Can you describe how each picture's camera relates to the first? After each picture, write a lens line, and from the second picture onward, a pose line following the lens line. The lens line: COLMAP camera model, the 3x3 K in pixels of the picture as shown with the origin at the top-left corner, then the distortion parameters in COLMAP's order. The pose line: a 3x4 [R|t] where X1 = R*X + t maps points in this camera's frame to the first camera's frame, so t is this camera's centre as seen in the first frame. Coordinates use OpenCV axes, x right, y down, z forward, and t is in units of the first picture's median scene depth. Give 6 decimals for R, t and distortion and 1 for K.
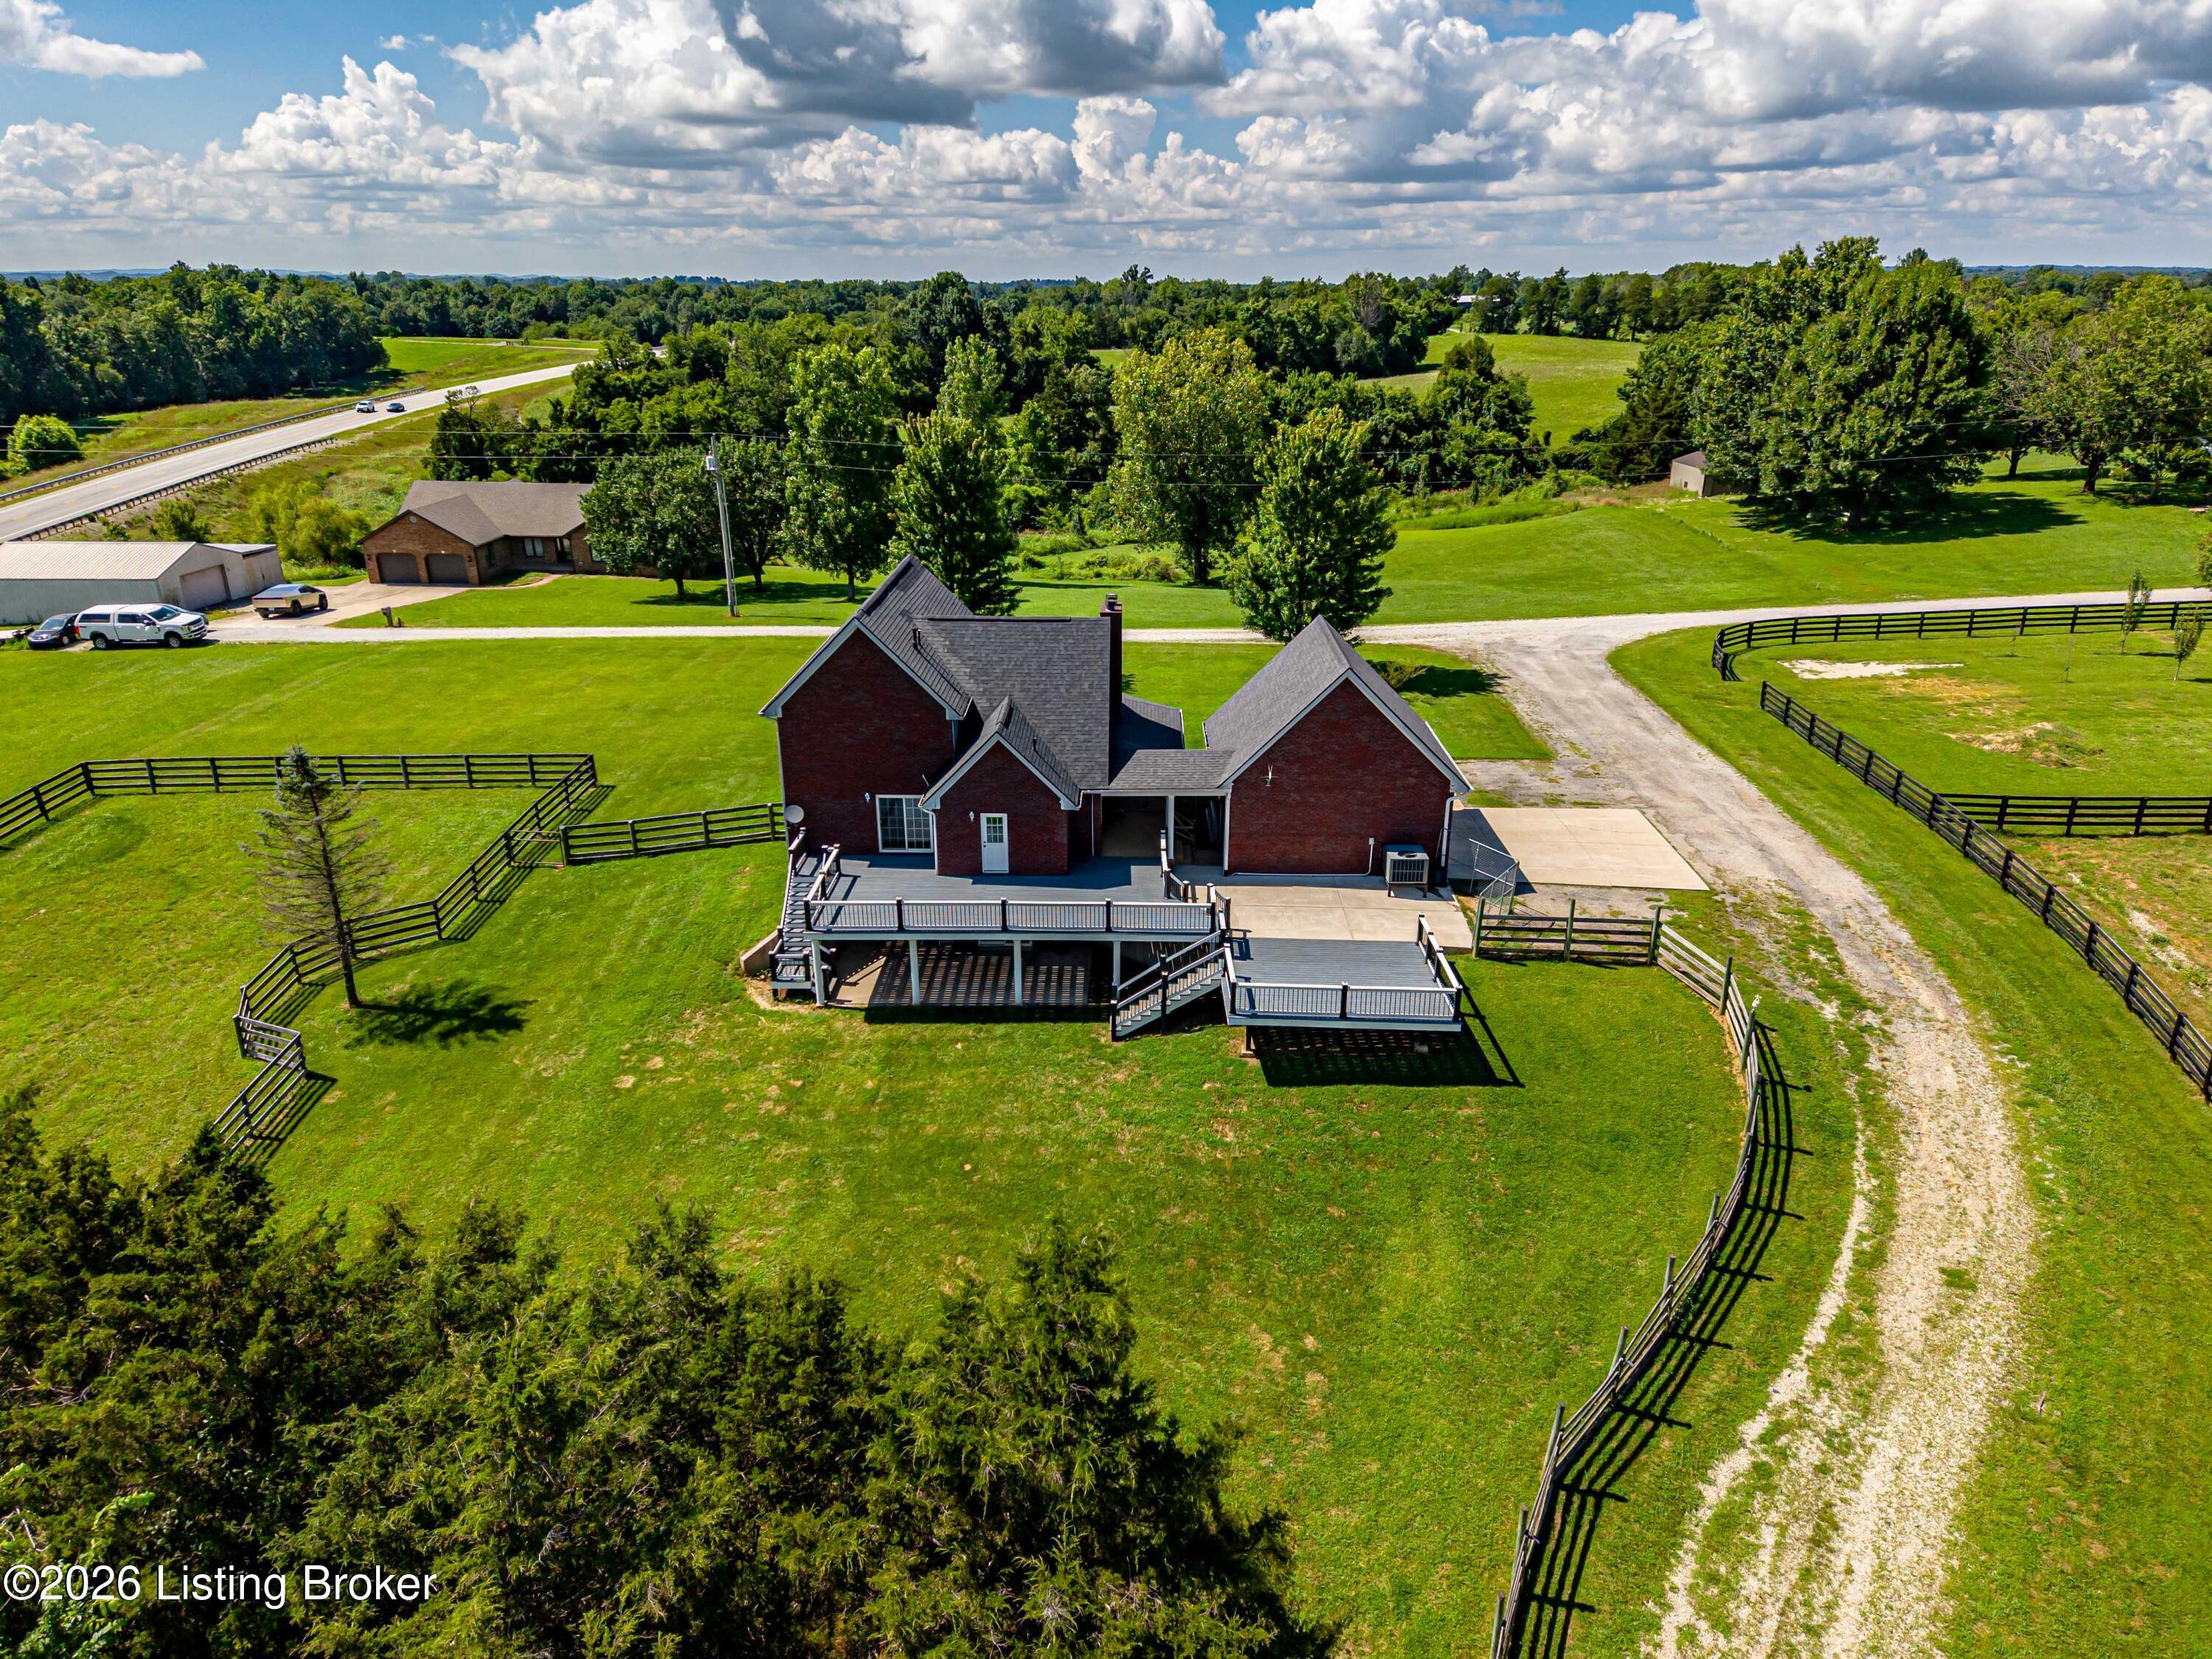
lens RADIAL K [[1400.8, 0, 1106.0], [0, 1400.8, 829.5], [0, 0, 1]] dist [0.221142, -0.204518]
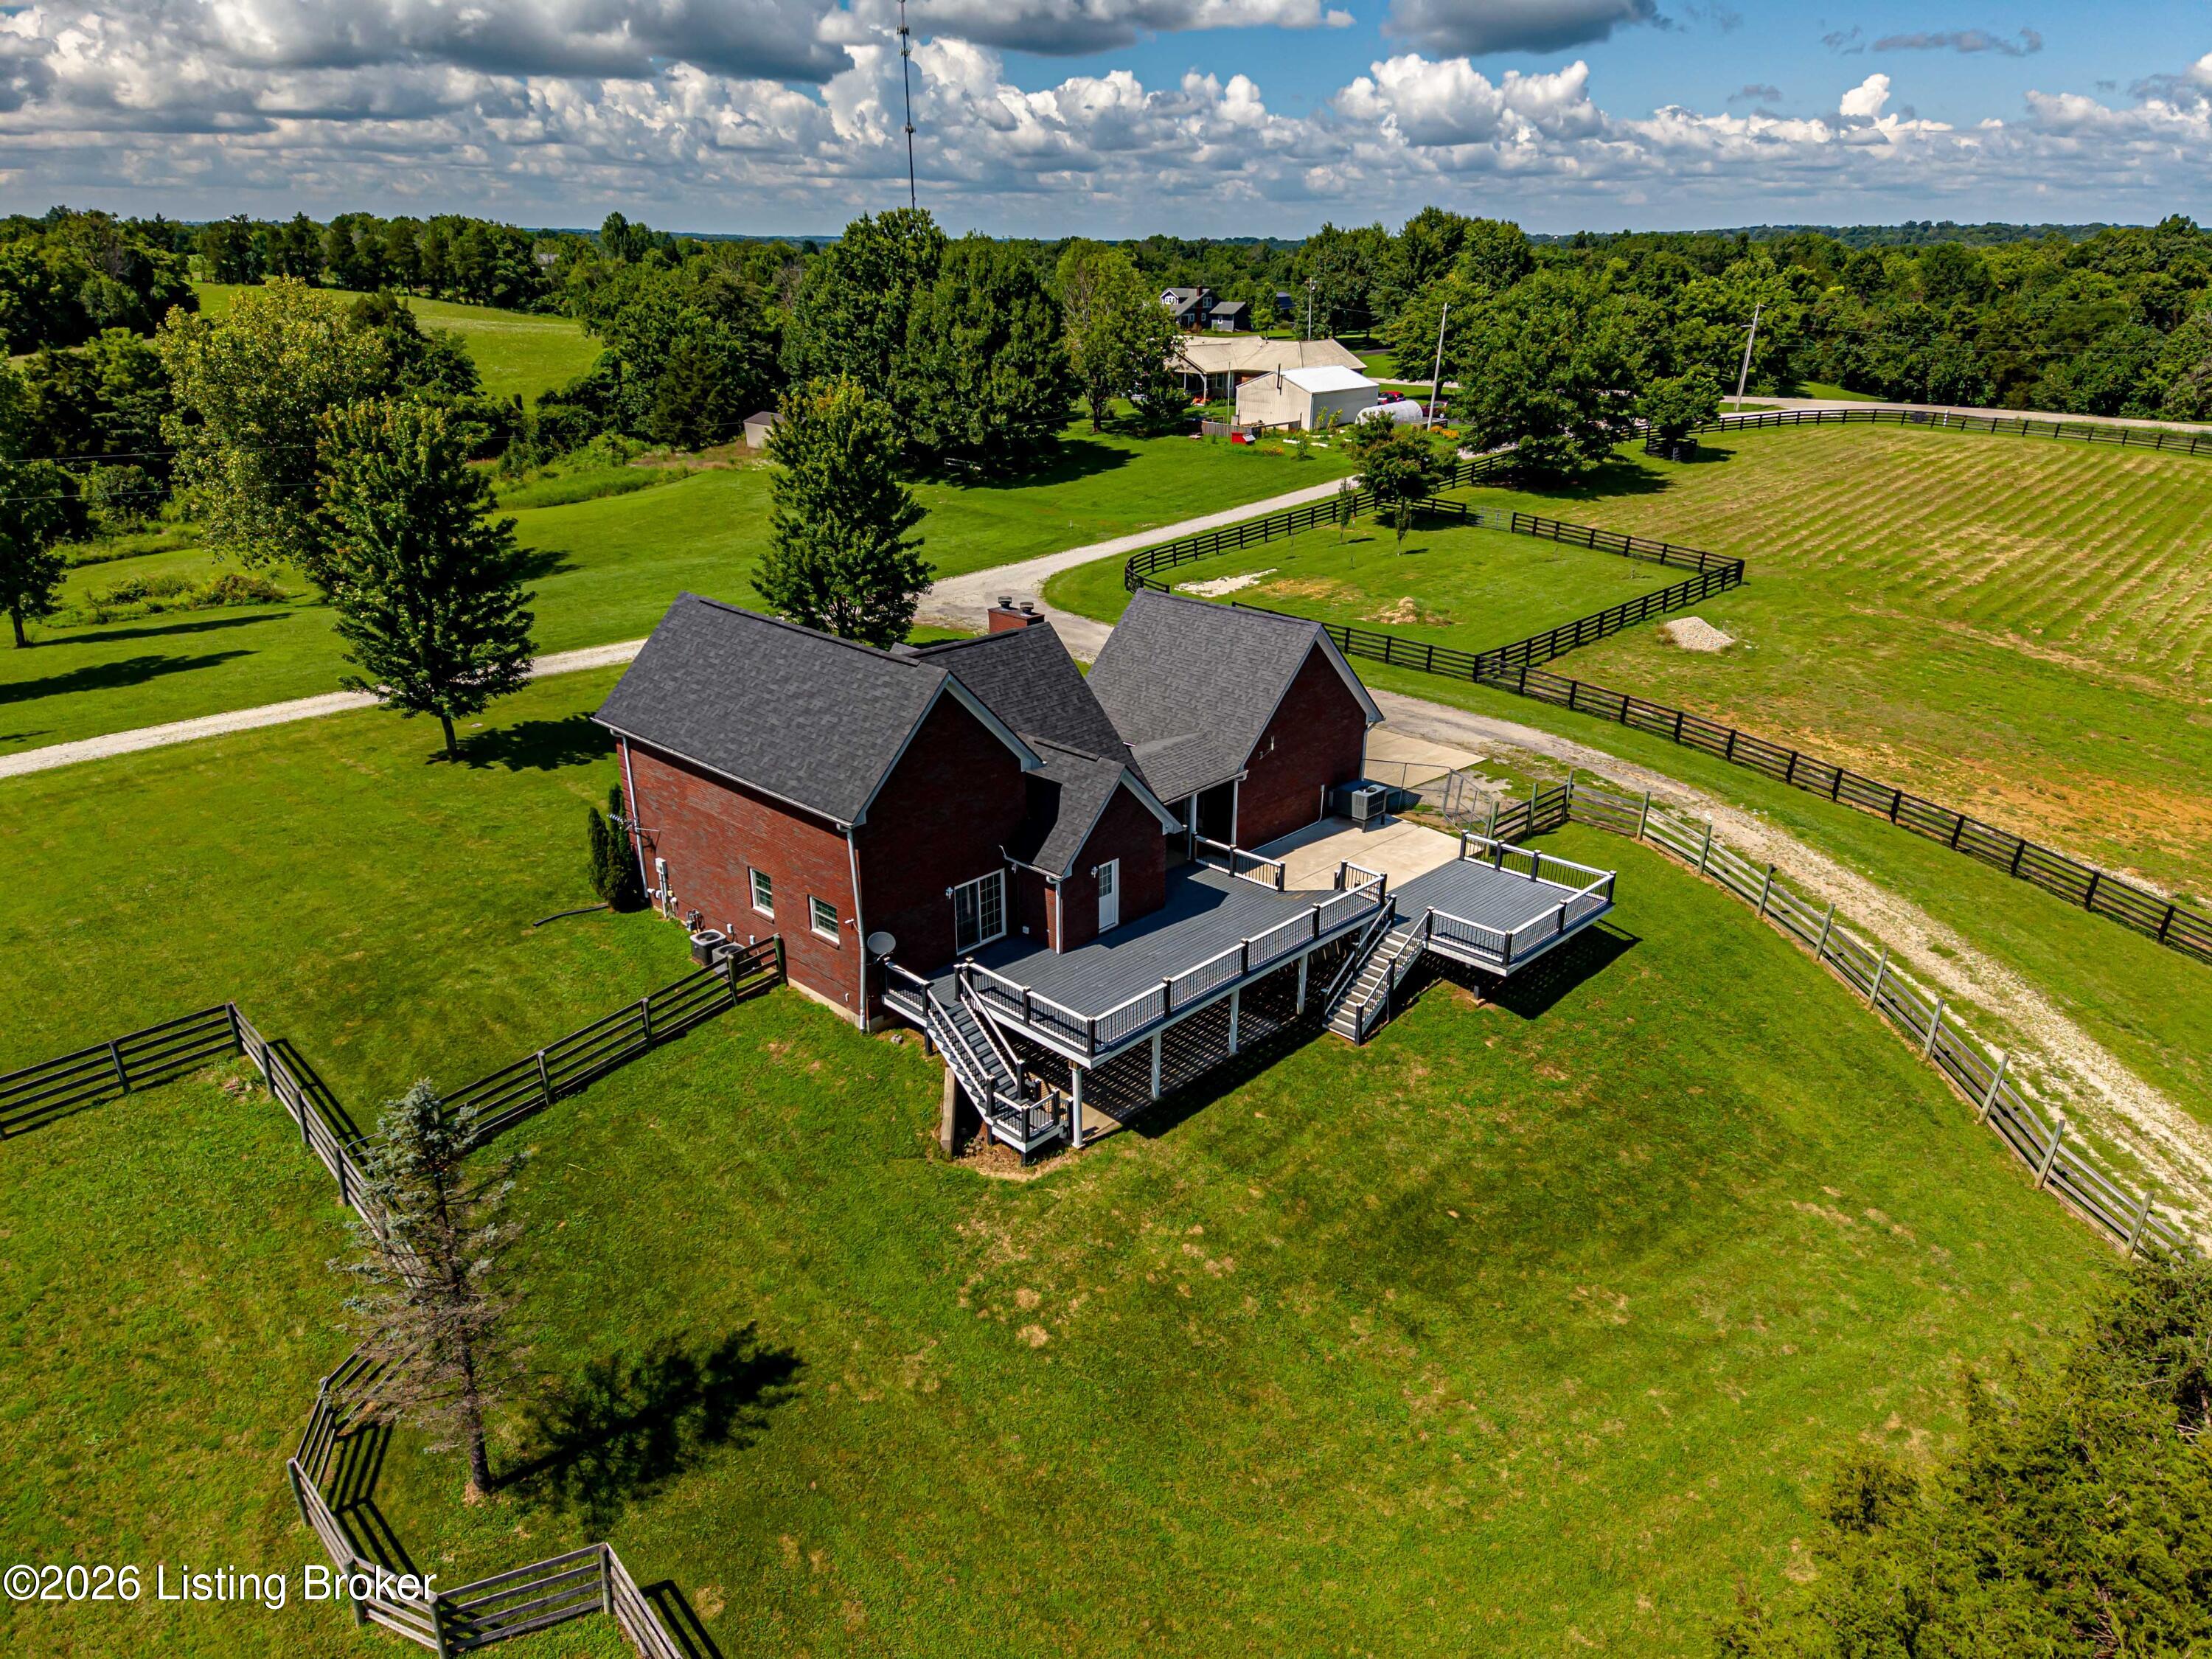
lens RADIAL K [[1400.8, 0, 1106.0], [0, 1400.8, 829.5], [0, 0, 1]] dist [0.221142, -0.204518]
pose [[0.683897, -0.271400, 0.677220, -0.651027], [0.253466, 0.958801, 0.128281, -0.140576], [-0.684134, 0.083921, 0.724512, 0.370347]]
